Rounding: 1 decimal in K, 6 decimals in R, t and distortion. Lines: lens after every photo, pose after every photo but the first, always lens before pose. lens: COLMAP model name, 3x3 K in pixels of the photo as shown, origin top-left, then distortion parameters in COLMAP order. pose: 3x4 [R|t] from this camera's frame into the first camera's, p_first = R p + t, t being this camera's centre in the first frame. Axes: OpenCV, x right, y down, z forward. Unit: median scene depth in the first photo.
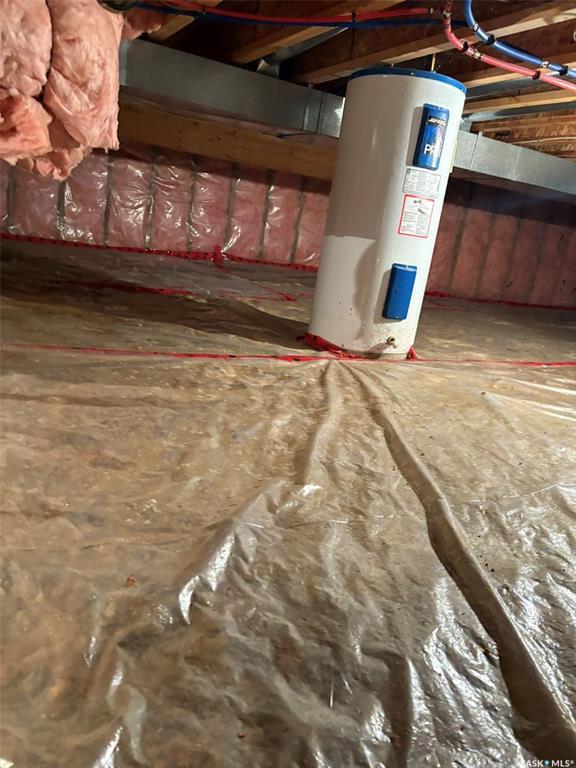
lens RADIAL K [[578.8, 0, 286.3], [0, 578.8, 388.6], [0, 0, 1]] dist [0.010069, 0.003968]
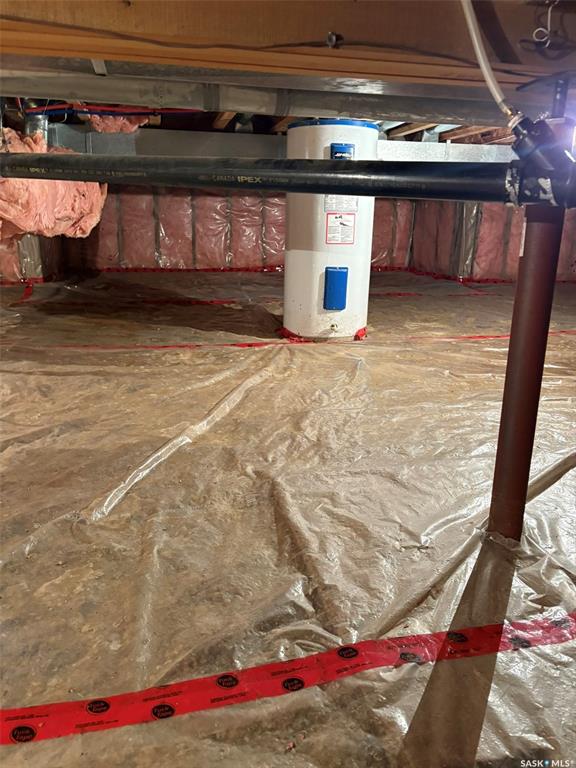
lens RADIAL K [[568.5, 0, 288.4], [0, 568.5, 388.1], [0, 0, 1]] dist [0.052815, -0.064883]
pose [[0.961185, -0.046973, -0.271878, 0.315764], [0.045738, 0.998894, -0.010880, 0.046503], [0.272088, -0.001977, 0.962270, -0.179430]]
